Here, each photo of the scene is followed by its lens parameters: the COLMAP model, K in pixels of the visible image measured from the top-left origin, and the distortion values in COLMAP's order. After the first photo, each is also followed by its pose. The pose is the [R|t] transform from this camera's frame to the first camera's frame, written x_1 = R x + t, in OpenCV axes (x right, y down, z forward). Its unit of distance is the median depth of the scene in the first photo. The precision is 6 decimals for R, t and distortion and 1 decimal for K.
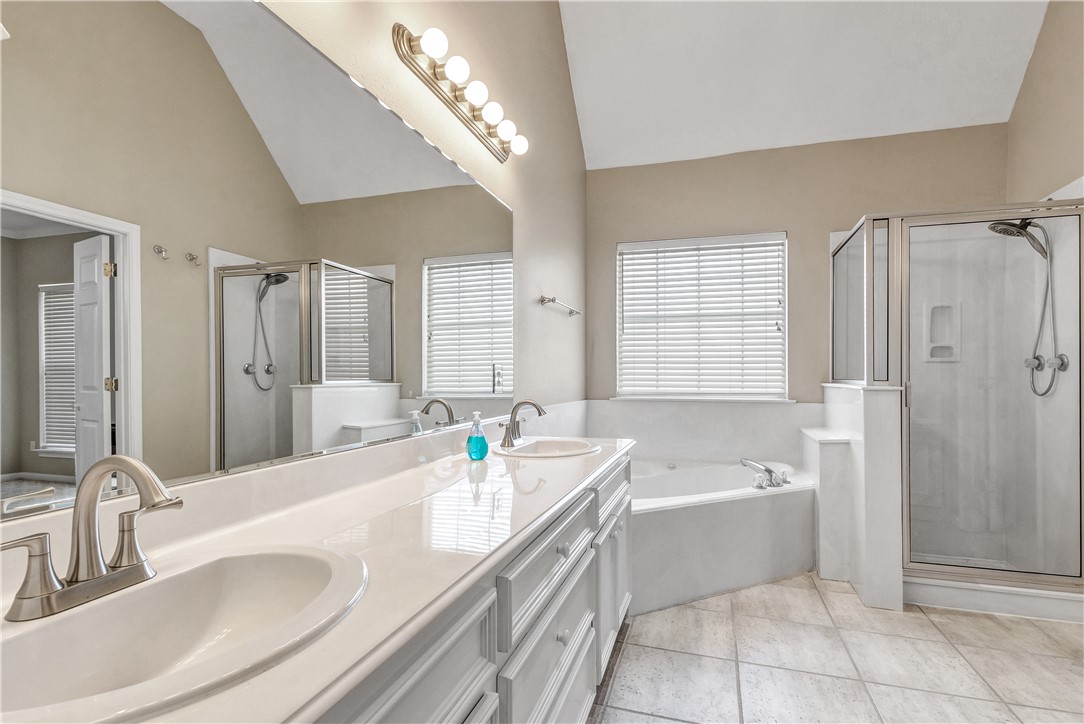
lens RADIAL K [[520.5, 0, 550.9], [0, 520.5, 383.8], [0, 0, 1]] dist [0.005895, -0.000355]
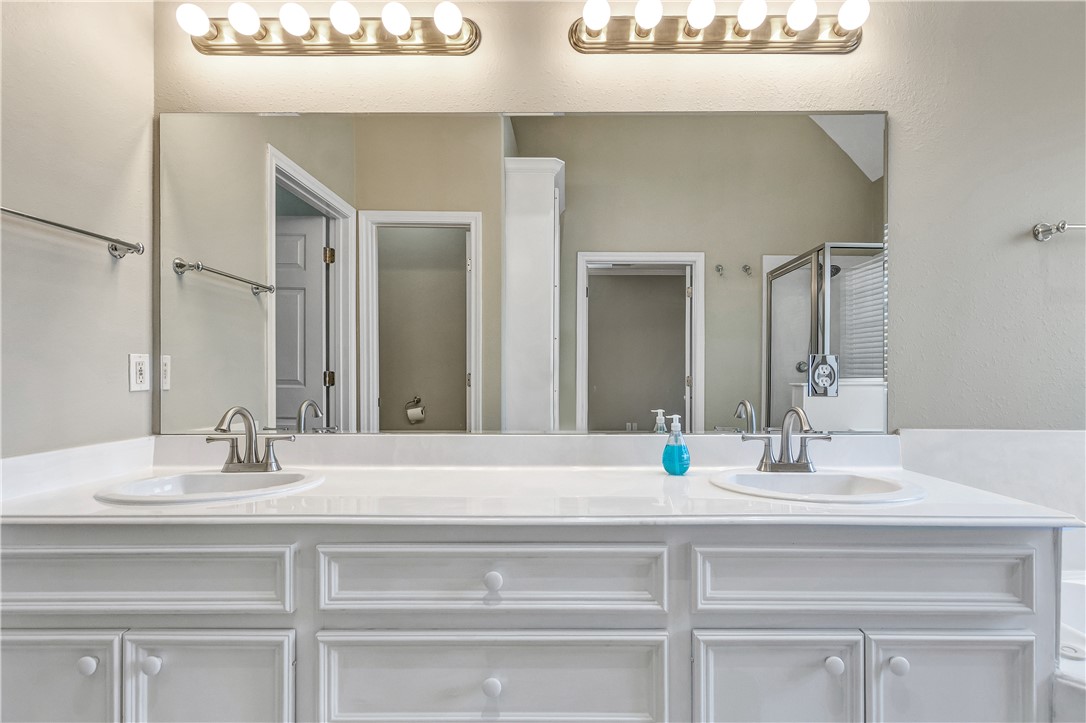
lens RADIAL K [[521.5, 0, 552.0], [0, 521.5, 383.4], [0, 0, 1]] dist [0.005895, -0.000355]
pose [[0.285213, 0.020379, -0.958248, 0.276705], [-0.018864, 0.999700, 0.015646, -0.003483], [0.958279, 0.013613, 0.285512, 0.280651]]
